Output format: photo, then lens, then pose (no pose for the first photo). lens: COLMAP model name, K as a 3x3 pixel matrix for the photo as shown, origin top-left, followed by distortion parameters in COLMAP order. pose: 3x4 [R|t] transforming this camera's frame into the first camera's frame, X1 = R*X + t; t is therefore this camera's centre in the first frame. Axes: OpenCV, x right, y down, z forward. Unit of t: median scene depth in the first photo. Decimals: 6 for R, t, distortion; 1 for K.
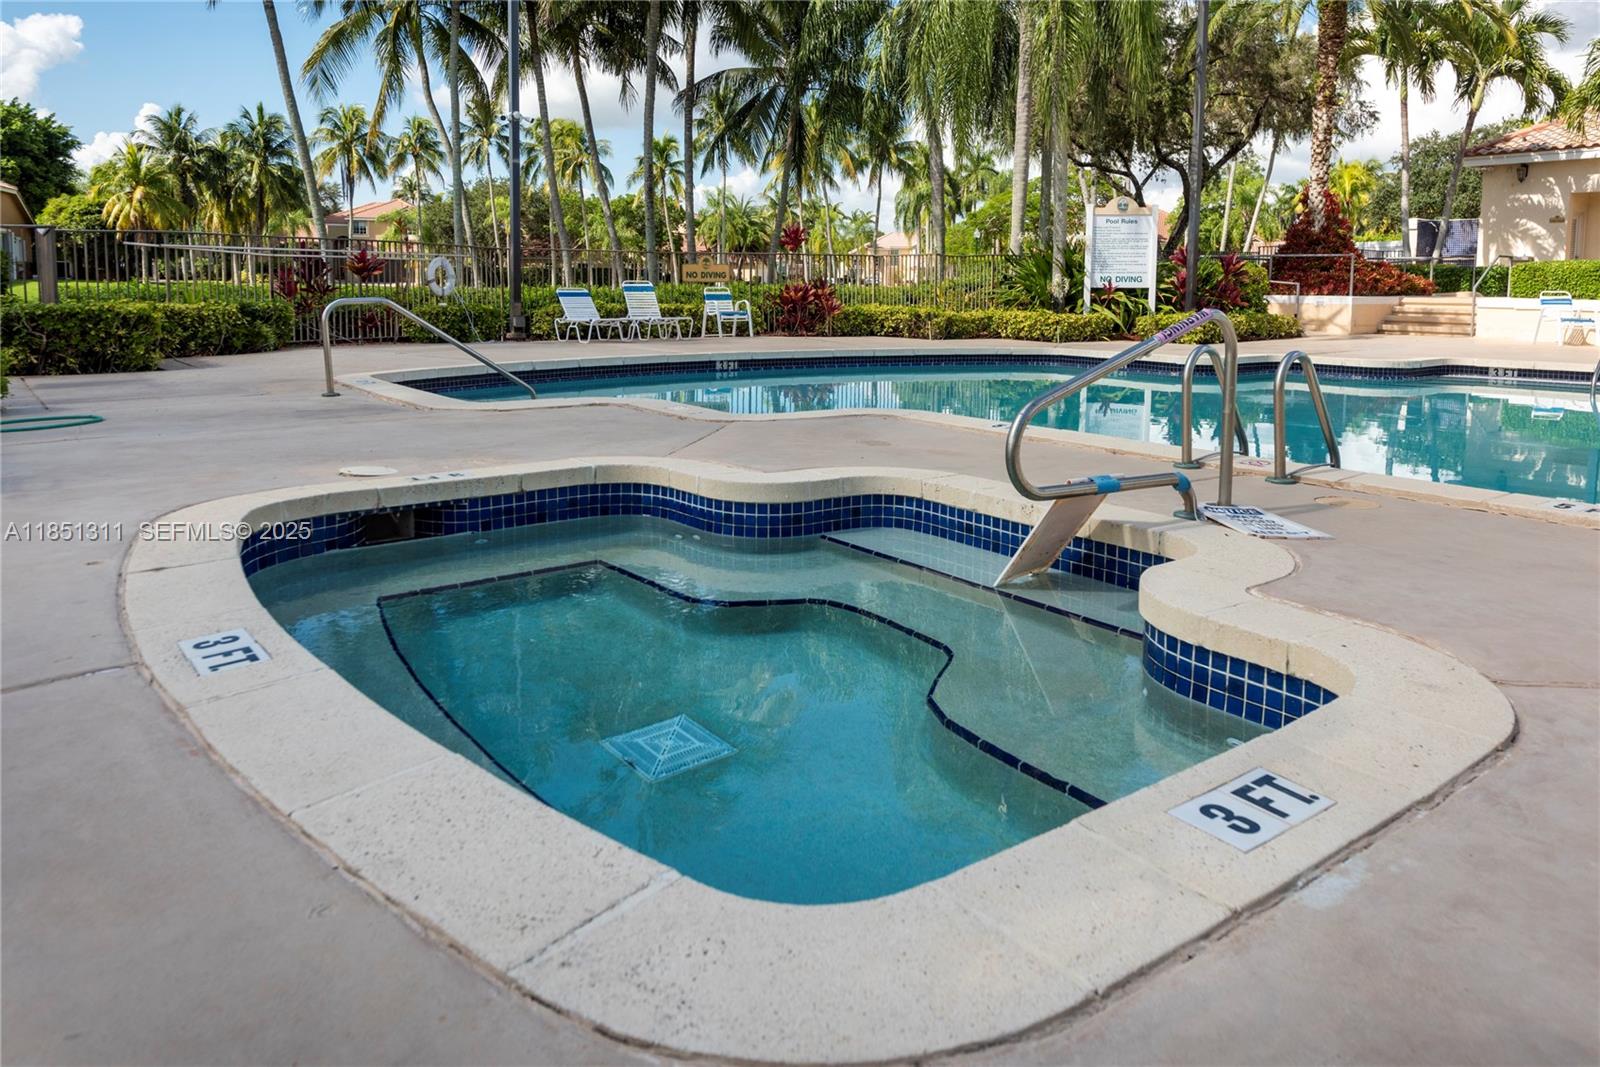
lens RADIAL K [[1081.5, 0, 802.0], [0, 1081.5, 530.5], [0, 0, 1]] dist [0.039061, -0.002803]
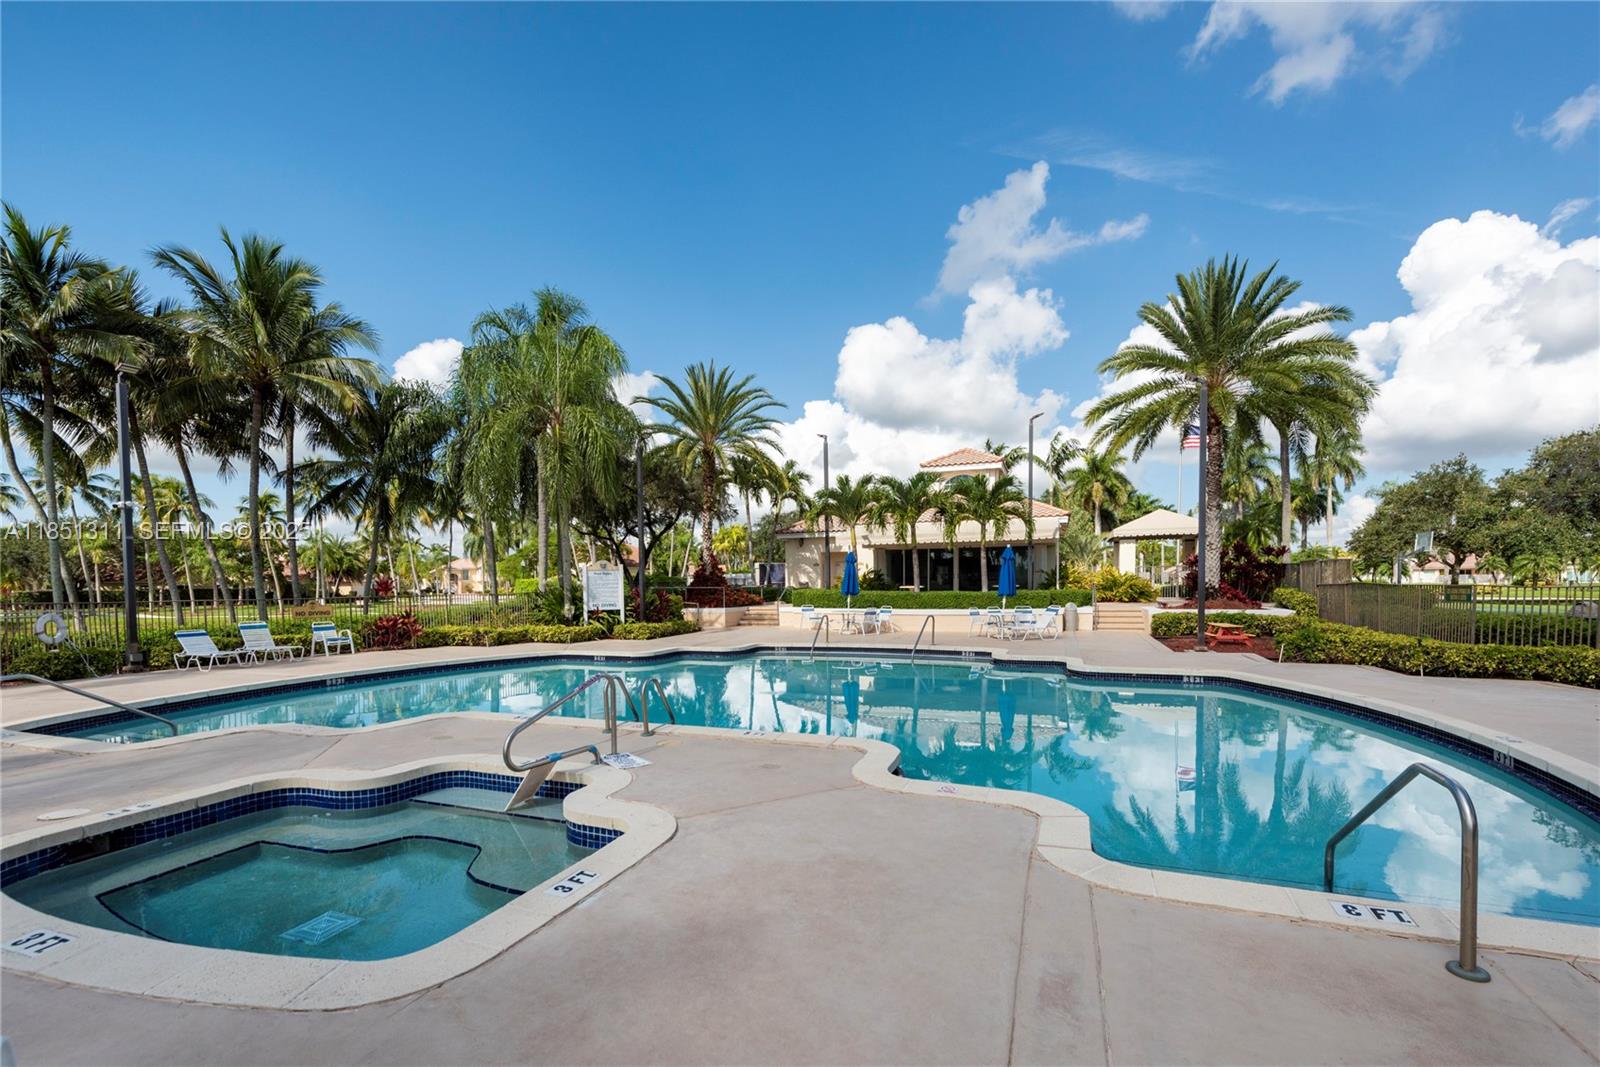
lens RADIAL K [[646.8, 0, 859.0], [0, 646.8, 622.1], [0, 0, 1]] dist [-0.002388, 0.000240]
pose [[0.811111, -0.037245, 0.583705, 0.001822], [0.129290, 0.984701, -0.116828, -0.018502], [-0.570424, 0.170227, 0.803517, -0.123663]]
